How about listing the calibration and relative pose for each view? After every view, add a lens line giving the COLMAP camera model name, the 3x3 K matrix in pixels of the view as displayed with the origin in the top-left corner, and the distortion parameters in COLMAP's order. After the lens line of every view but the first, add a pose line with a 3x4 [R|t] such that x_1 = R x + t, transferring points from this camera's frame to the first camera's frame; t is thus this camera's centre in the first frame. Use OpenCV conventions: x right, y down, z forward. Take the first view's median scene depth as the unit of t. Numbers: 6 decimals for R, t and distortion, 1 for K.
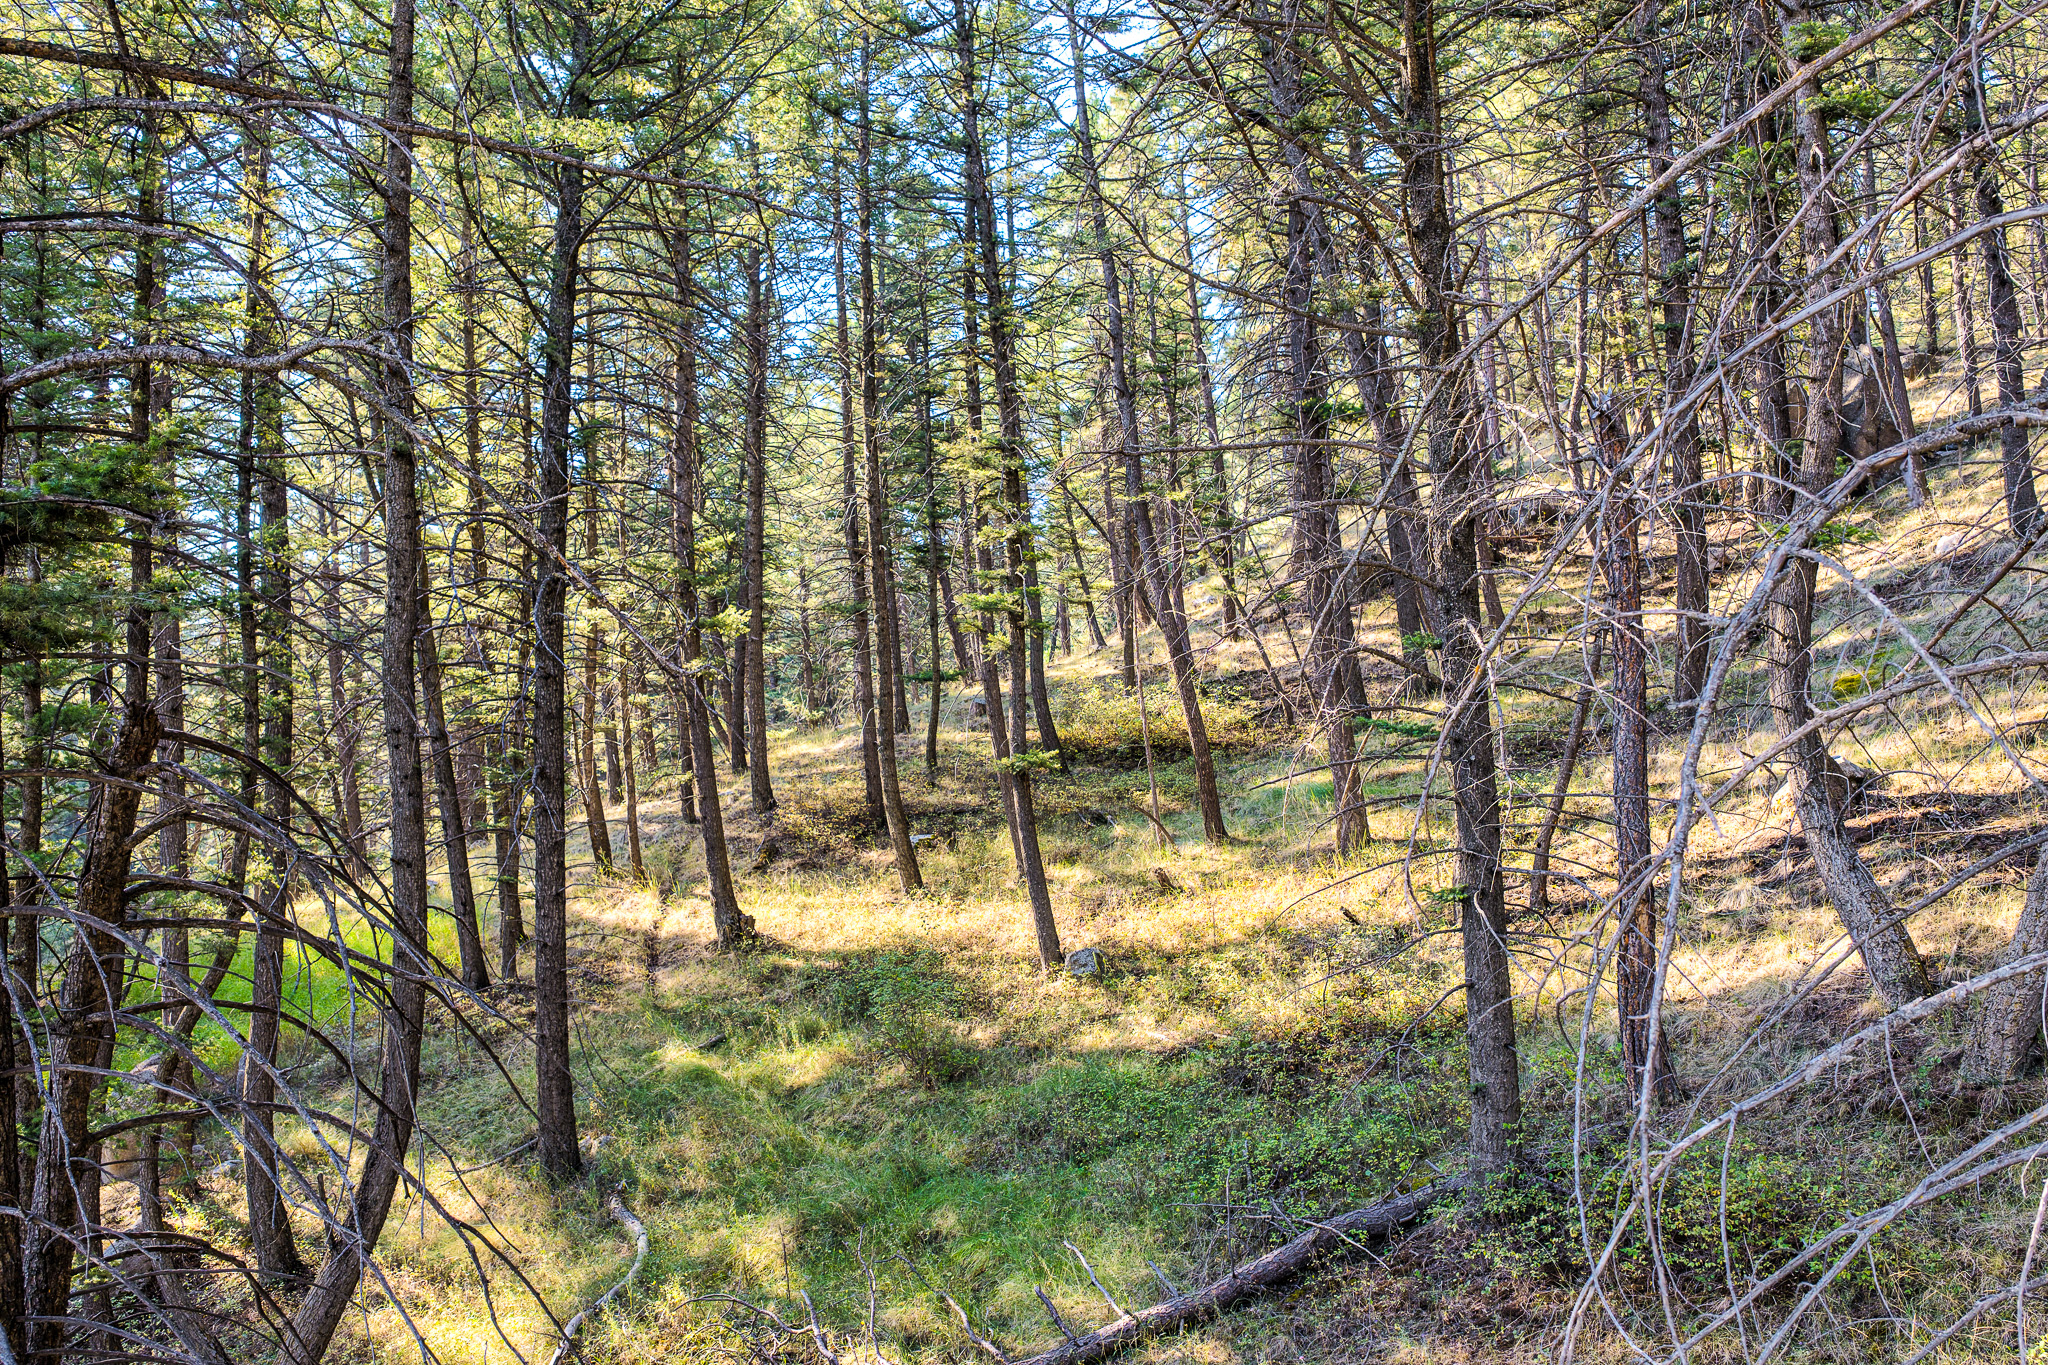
lens RADIAL K [[1684.9, 0, 1024.0], [0, 1684.9, 682.5], [0, 0, 1]] dist [-0.049435, 0.092493]
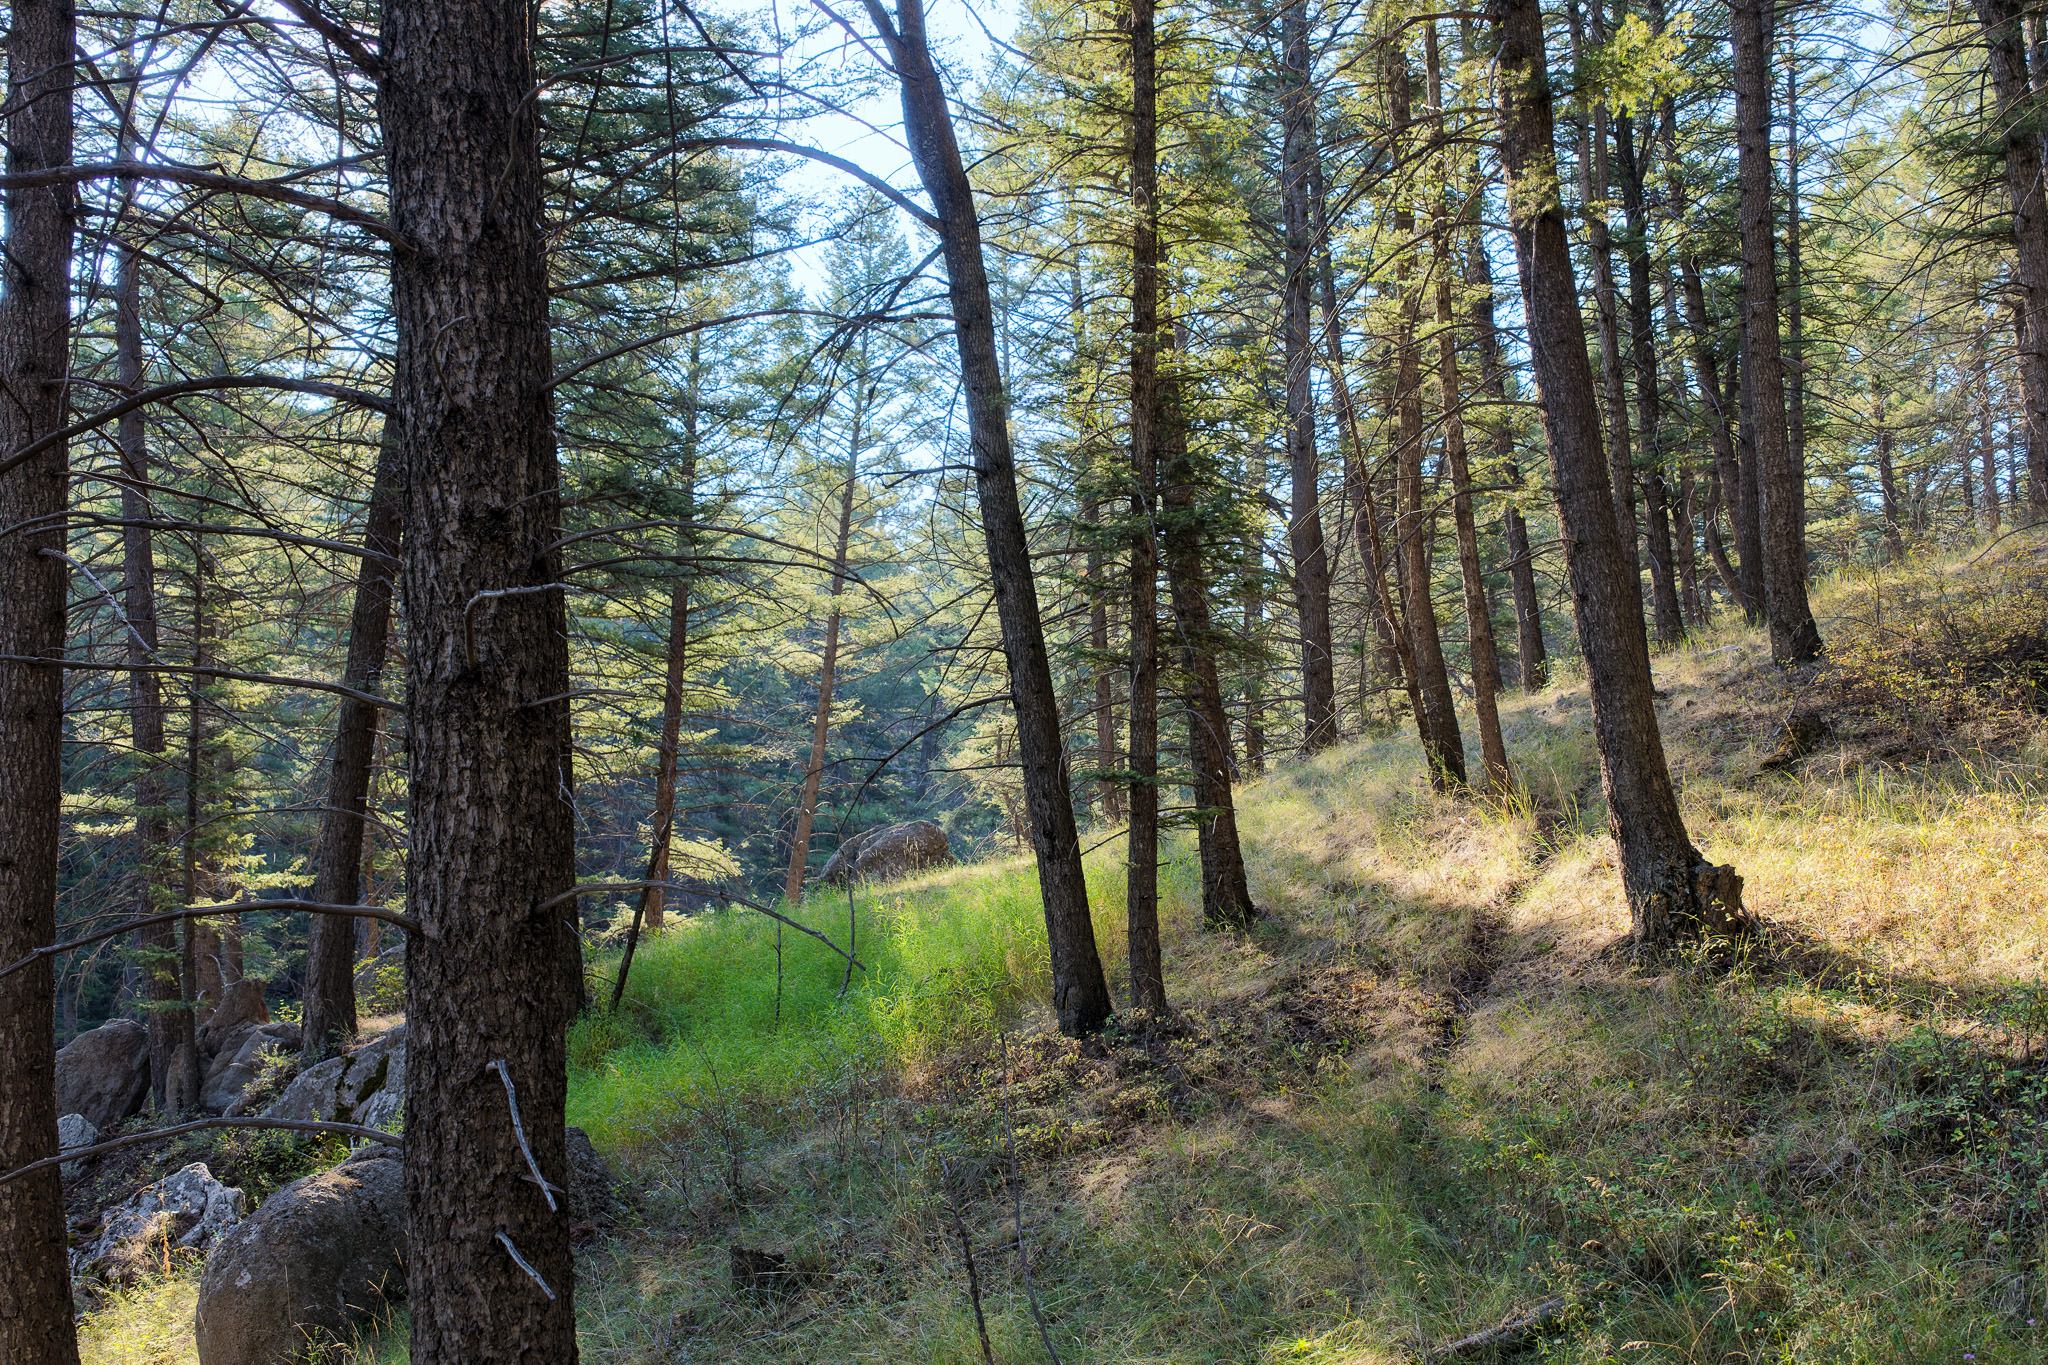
lens RADIAL K [[1684.9, 0, 1024.0], [0, 1684.9, 682.5], [0, 0, 1]] dist [-0.049435, 0.092493]
pose [[0.816729, -0.055619, -0.574335, -0.080600], [0.059465, 0.998157, -0.012100, 0.096564], [0.573950, -0.024270, 0.818531, 0.637229]]
